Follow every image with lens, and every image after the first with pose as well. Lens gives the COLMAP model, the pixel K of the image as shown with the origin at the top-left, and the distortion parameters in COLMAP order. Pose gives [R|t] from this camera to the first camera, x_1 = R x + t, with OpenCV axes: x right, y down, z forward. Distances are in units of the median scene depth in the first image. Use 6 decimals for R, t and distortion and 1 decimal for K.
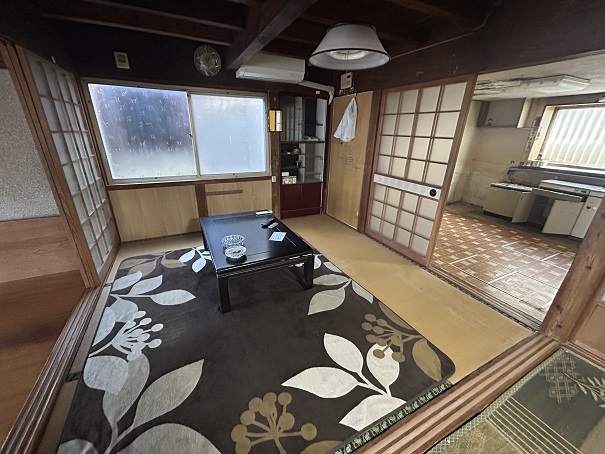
lens RADIAL K [[244.6, 0, 301.3], [0, 244.6, 224.9], [0, 0, 1]] dist [0.001128, -0.000496]
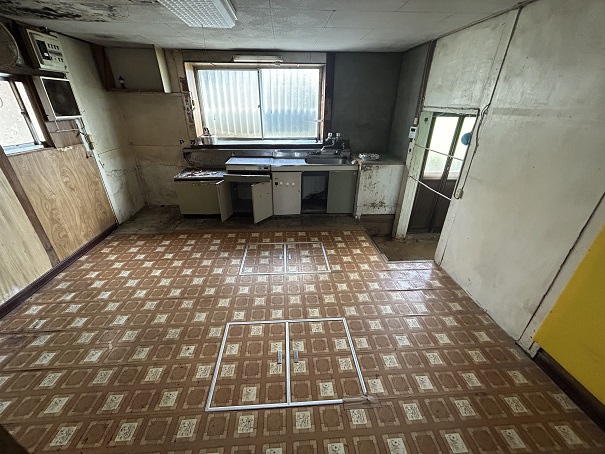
lens RADIAL K [[244.6, 0, 301.8], [0, 244.6, 227.2], [0, 0, 1]] dist [0.001128, -0.000496]
pose [[0.381524, -0.428713, 0.818929, 0.316189], [0.335201, 0.889806, 0.309654, -0.151095], [-0.861441, 0.156365, 0.483187, 0.413338]]
